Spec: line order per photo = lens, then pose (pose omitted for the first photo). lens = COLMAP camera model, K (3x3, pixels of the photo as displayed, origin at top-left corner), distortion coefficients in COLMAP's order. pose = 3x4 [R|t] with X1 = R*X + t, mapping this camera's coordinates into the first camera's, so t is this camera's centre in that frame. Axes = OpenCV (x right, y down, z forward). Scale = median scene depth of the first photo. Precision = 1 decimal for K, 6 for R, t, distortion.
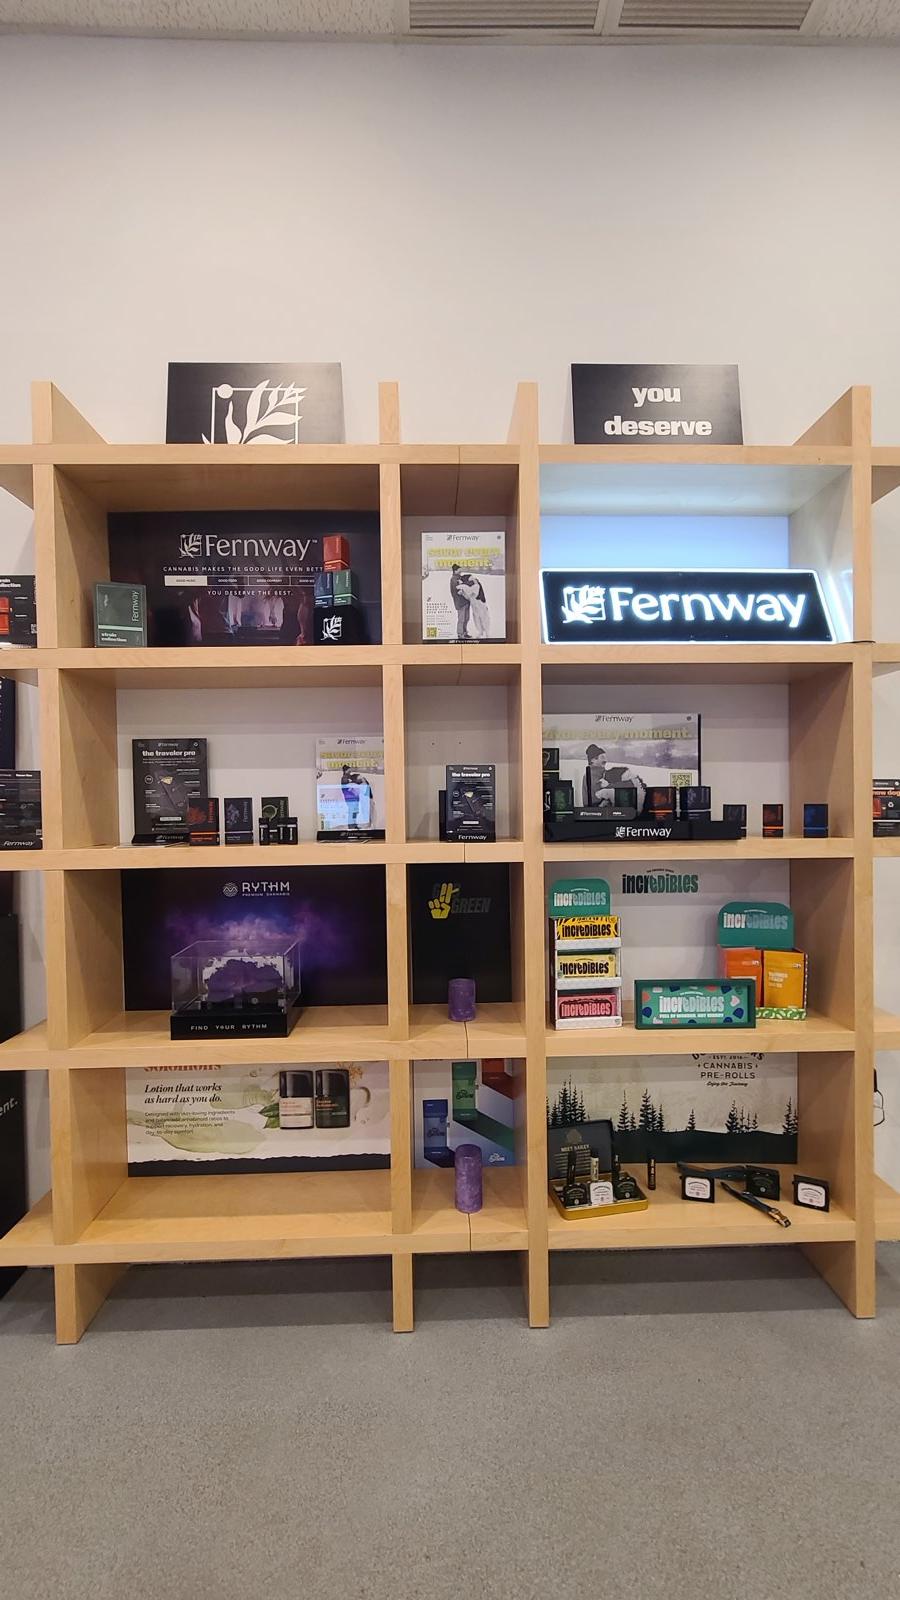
lens RADIAL K [[640.4, 0, 445.5], [0, 640.4, 813.5], [0, 0, 1]] dist [-0.012341, 0.000899]
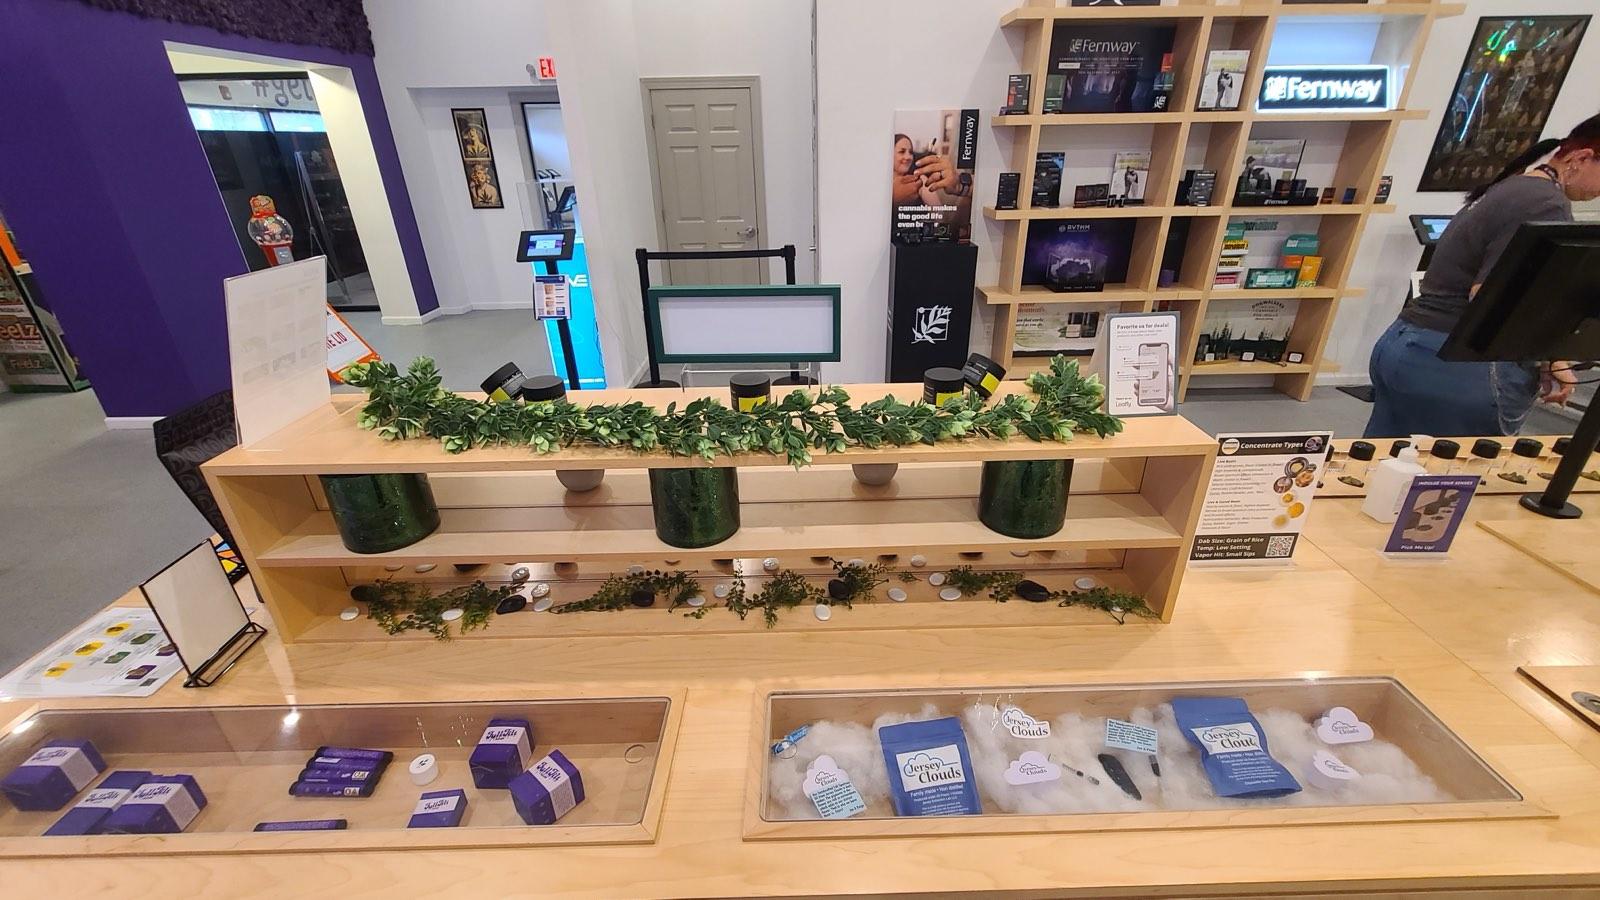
lens RADIAL K [[640.4, 0, 808.5], [0, 640.4, 452.4], [0, 0, 1]] dist [-0.012341, 0.000899]
pose [[0.999942, -0.001593, -0.010652, -1.313082], [0.005959, 0.905674, 0.423933, -0.130411], [0.008972, -0.423972, 0.905631, -1.437286]]
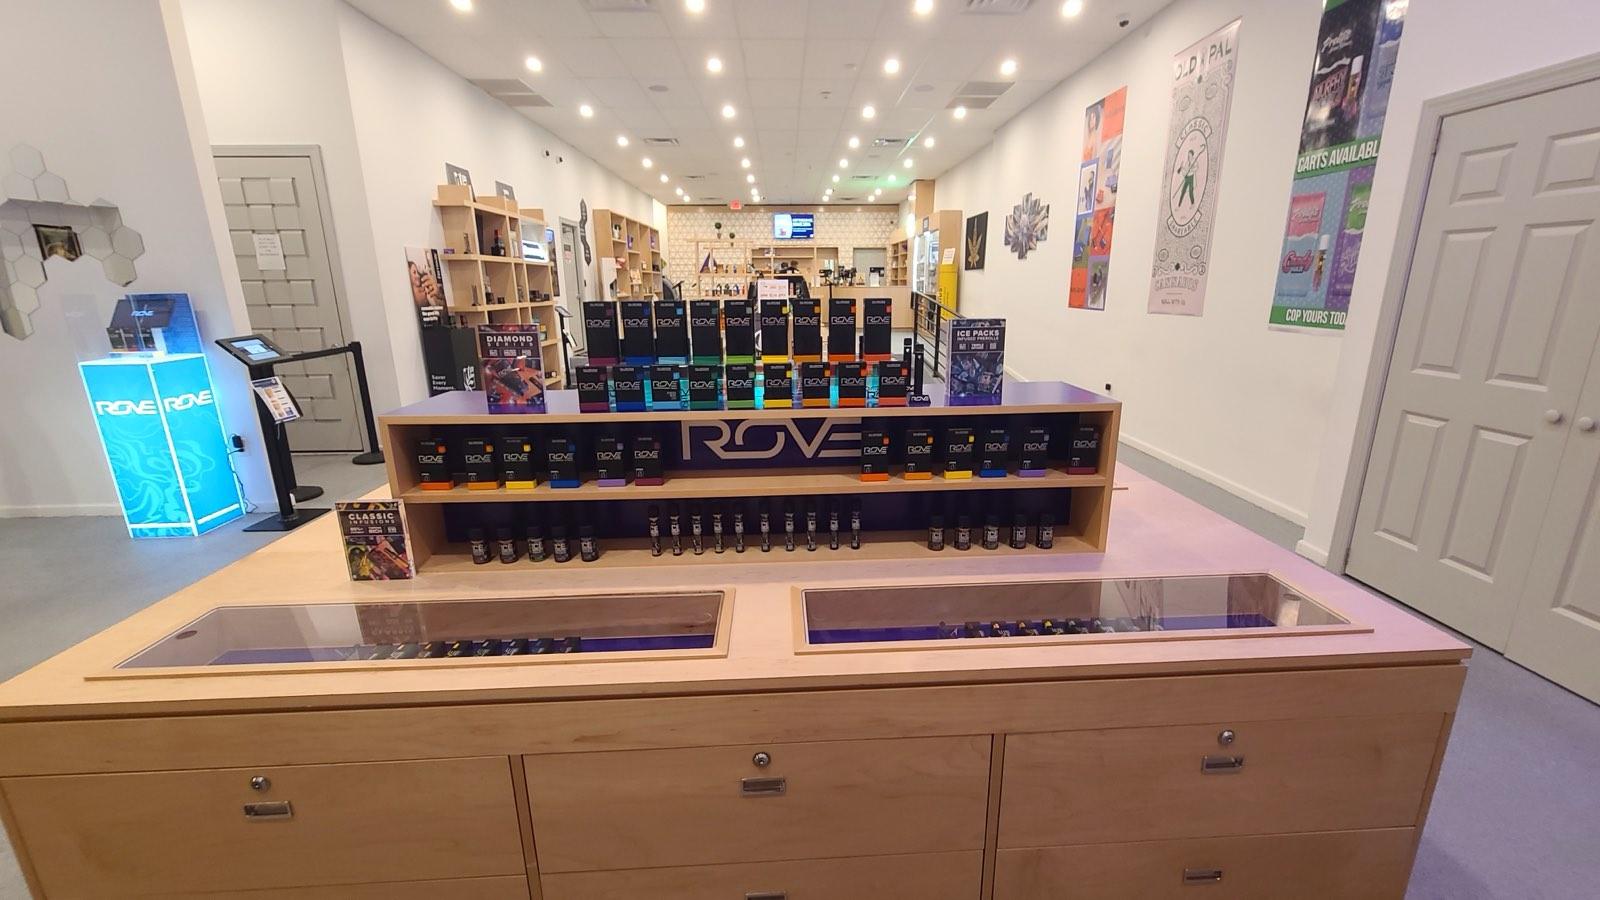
lens RADIAL K [[640.4, 0, 810.1], [0, 640.4, 449.9], [0, 0, 1]] dist [-0.012341, 0.000899]
pose [[-0.013881, -0.242321, 0.970097, -4.550743], [0.003745, 0.970171, 0.242393, -0.031684], [-0.999897, 0.006998, -0.012559, -0.980517]]
